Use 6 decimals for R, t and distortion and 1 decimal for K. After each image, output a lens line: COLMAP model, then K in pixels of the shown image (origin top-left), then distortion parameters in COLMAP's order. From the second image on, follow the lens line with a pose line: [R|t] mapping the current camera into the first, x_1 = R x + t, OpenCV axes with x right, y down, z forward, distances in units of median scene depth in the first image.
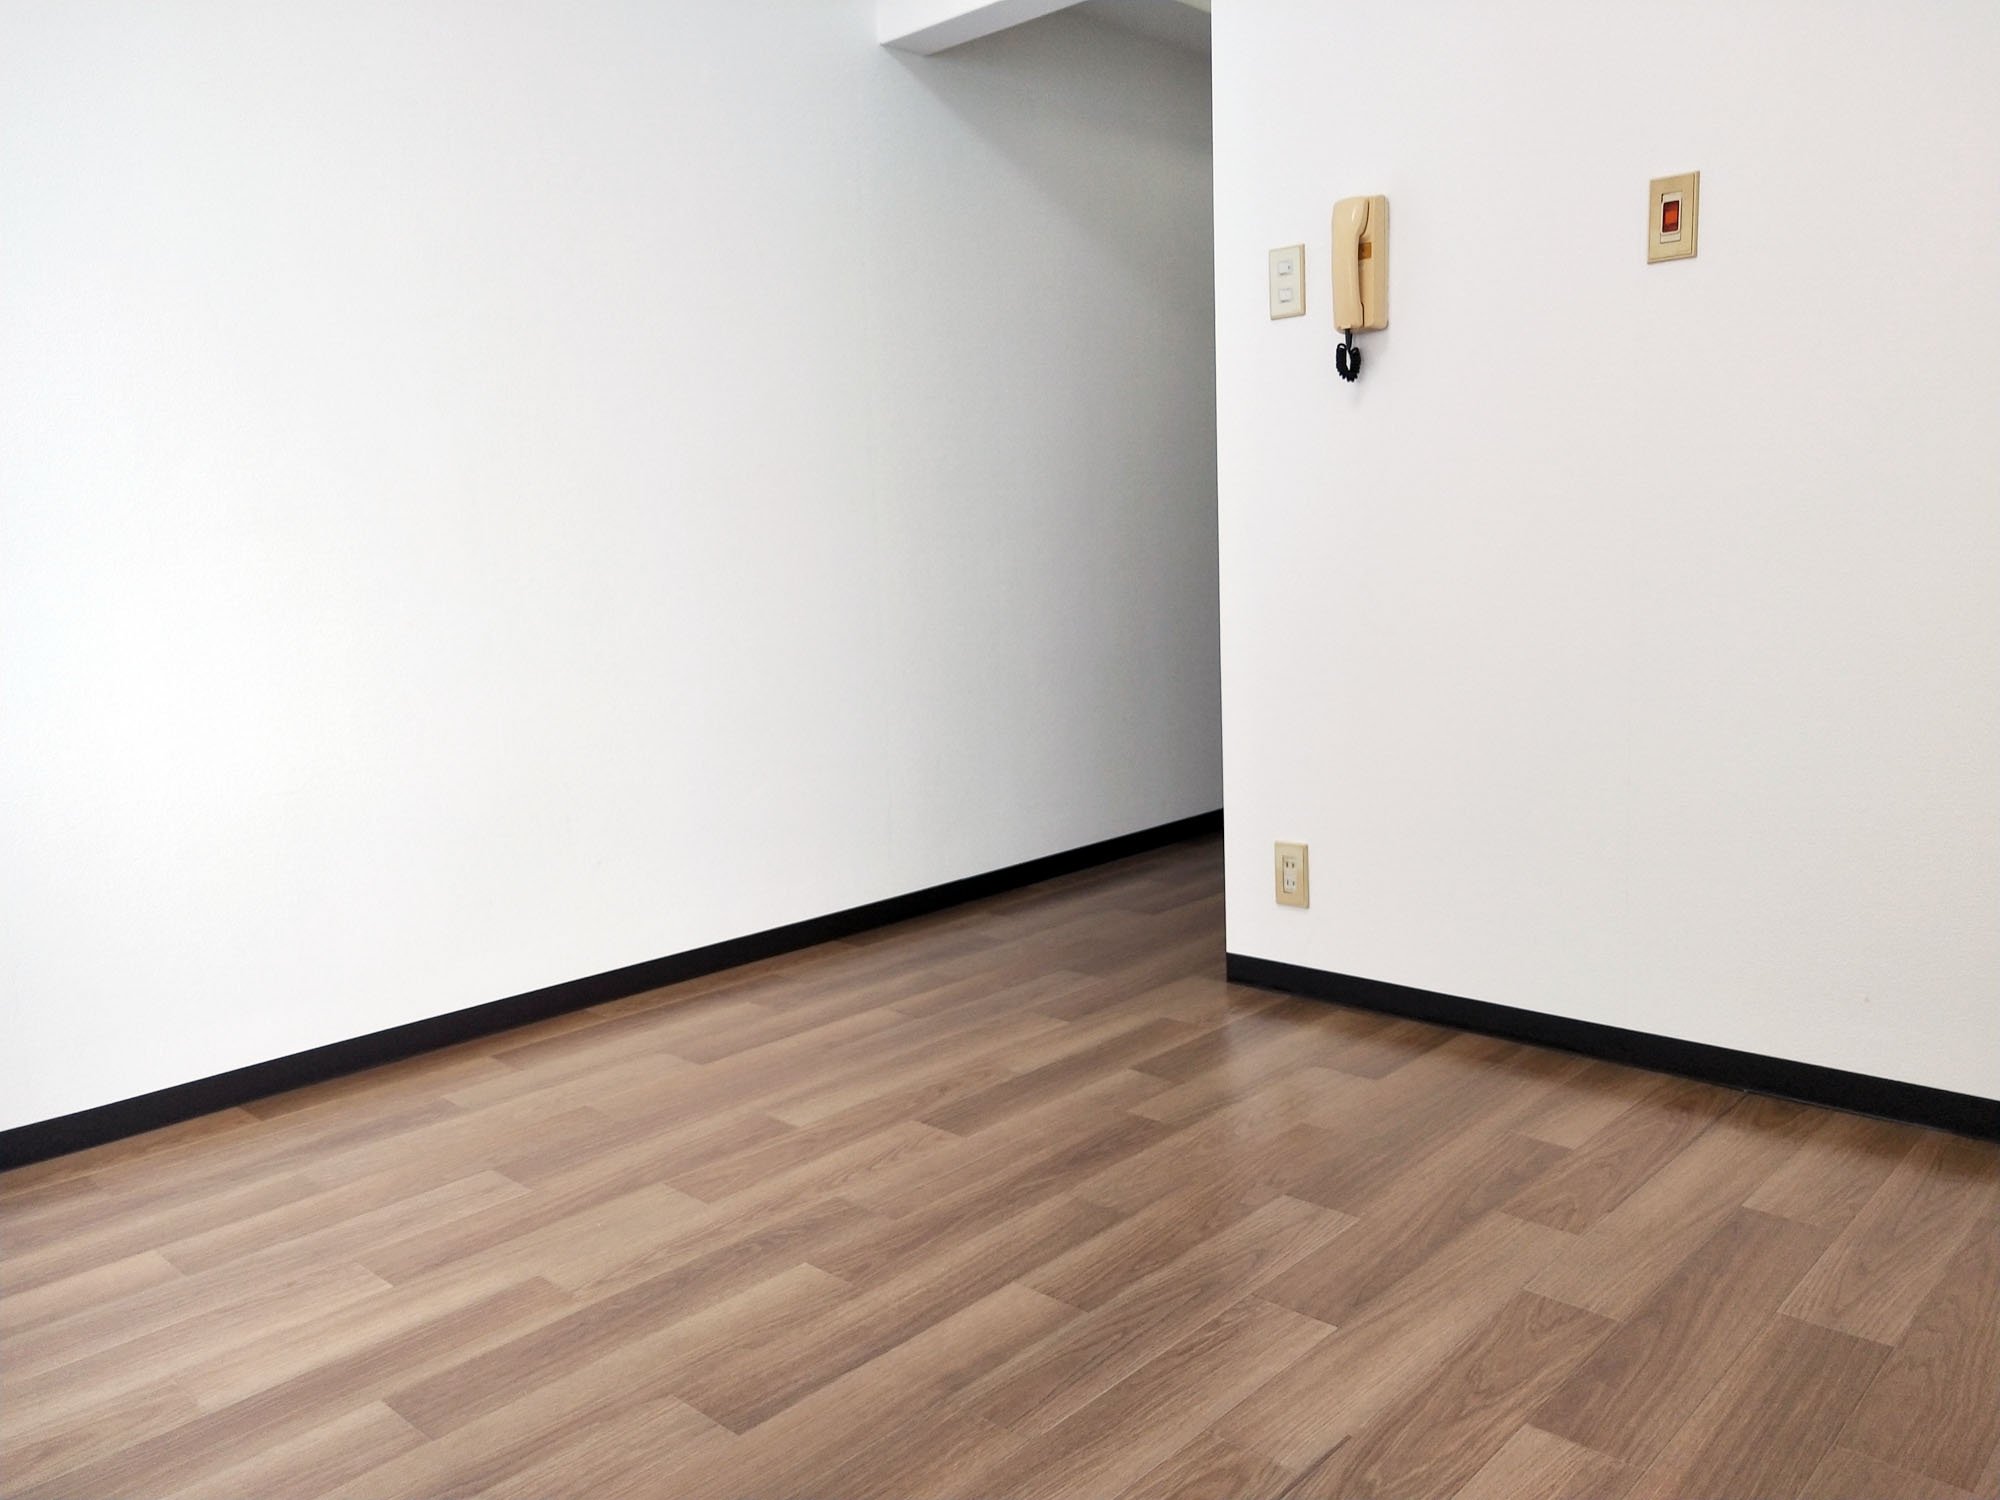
lens RADIAL K [[1553.4, 0, 1000.0], [0, 1553.4, 750.0], [0, 0, 1]] dist [0.003470, 0.062115]
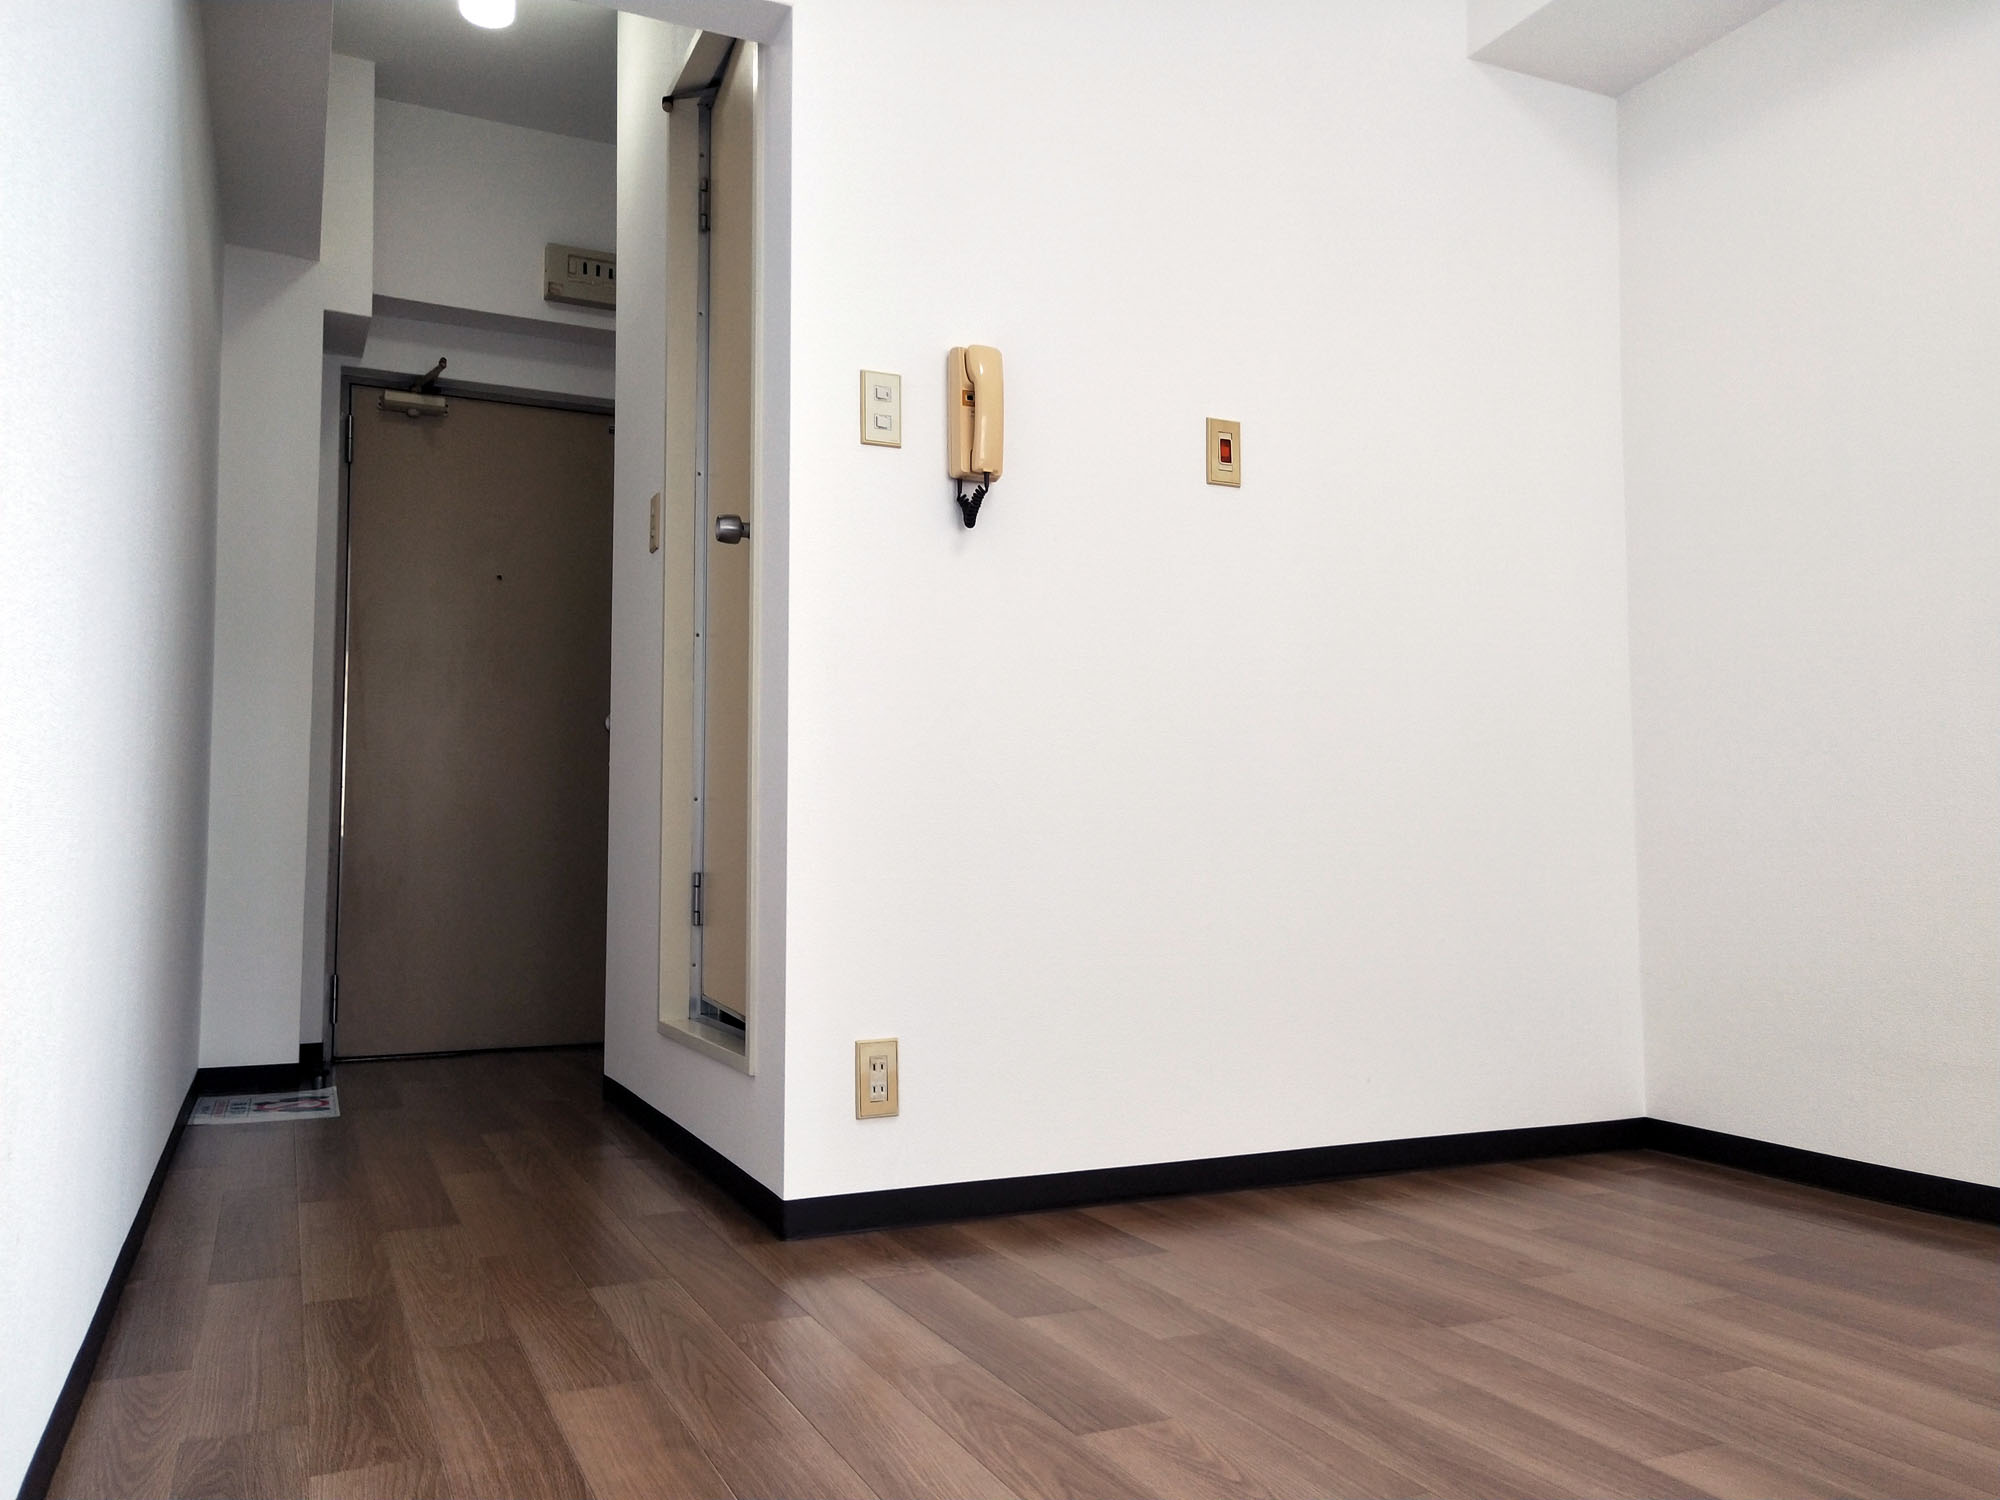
lens RADIAL K [[1553.4, 0, 1000.0], [0, 1553.4, 750.0], [0, 0, 1]] dist [0.003470, 0.062115]
pose [[0.367105, 0.096481, 0.925162, -0.727775], [0.115322, 0.982212, -0.148190, 0.046847], [-0.923003, 0.161093, 0.349448, 0.768899]]
